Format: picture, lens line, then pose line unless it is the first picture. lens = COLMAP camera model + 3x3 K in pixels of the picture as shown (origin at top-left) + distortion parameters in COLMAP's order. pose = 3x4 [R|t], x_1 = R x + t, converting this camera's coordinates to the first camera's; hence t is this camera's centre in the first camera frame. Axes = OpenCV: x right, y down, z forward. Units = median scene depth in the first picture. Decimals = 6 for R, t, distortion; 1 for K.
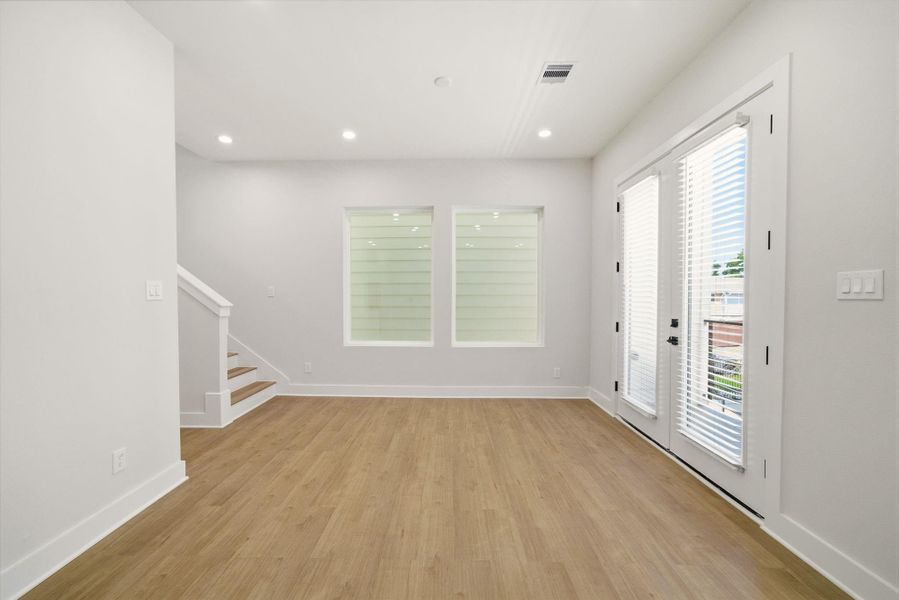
lens RADIAL K [[361.5, 0, 437.8], [0, 361.5, 303.1], [0, 0, 1]] dist [0.000070, 0.000074]
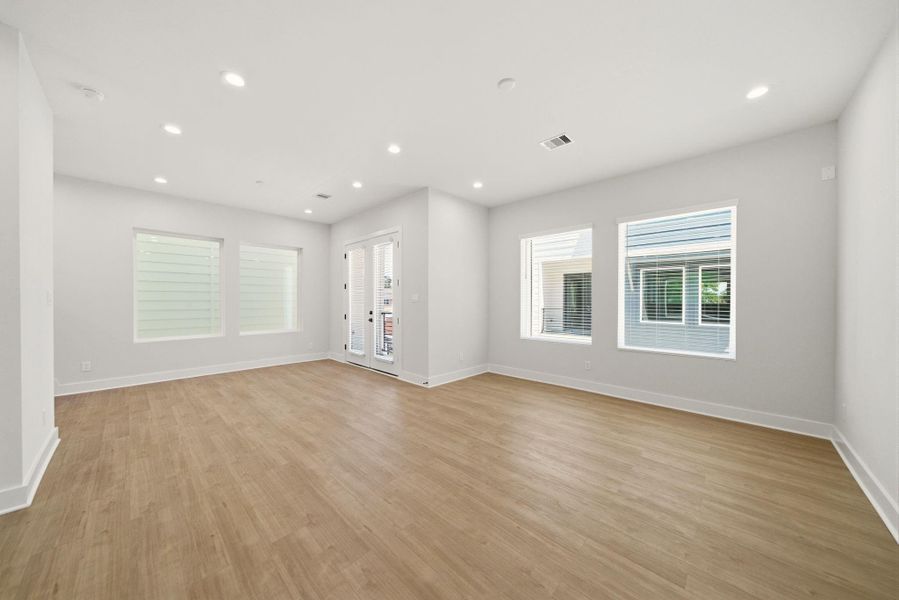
lens RADIAL K [[307.1, 0, 438.4], [0, 307.1, 304.5], [0, 0, 1]] dist [0.000982, 0.000129]
pose [[0.685508, -0.006728, 0.728034, -0.437848], [0.013597, 0.999901, -0.003563, 0.012428], [-0.727938, 0.012341, 0.685531, -0.605730]]
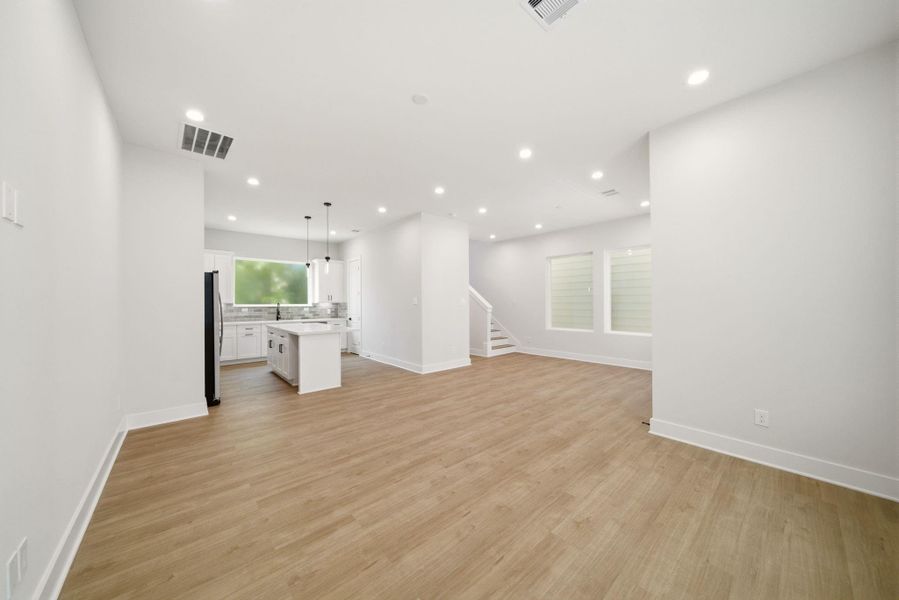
lens RADIAL K [[307.1, 0, 438.4], [0, 307.1, 304.5], [0, 0, 1]] dist [0.000982, 0.000129]
pose [[0.663816, -0.002662, -0.747891, 0.811790], [-0.012340, 0.999819, -0.014512, 0.021813], [0.747794, 0.018863, 0.663662, -0.699814]]
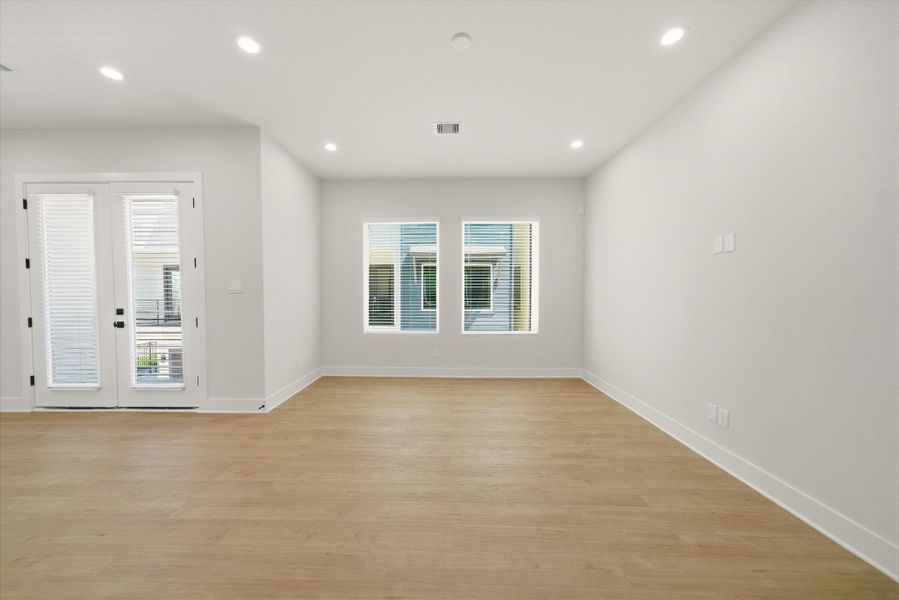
lens RADIAL K [[314.9, 0, 437.3], [0, 314.9, 301.5], [0, 0, 1]] dist [0.000142, 0.000032]
pose [[-0.003990, -0.029816, 0.999547, -0.461935], [0.021187, 0.999329, 0.029894, 0.006481], [-0.999768, 0.021297, -0.003356, -0.168734]]
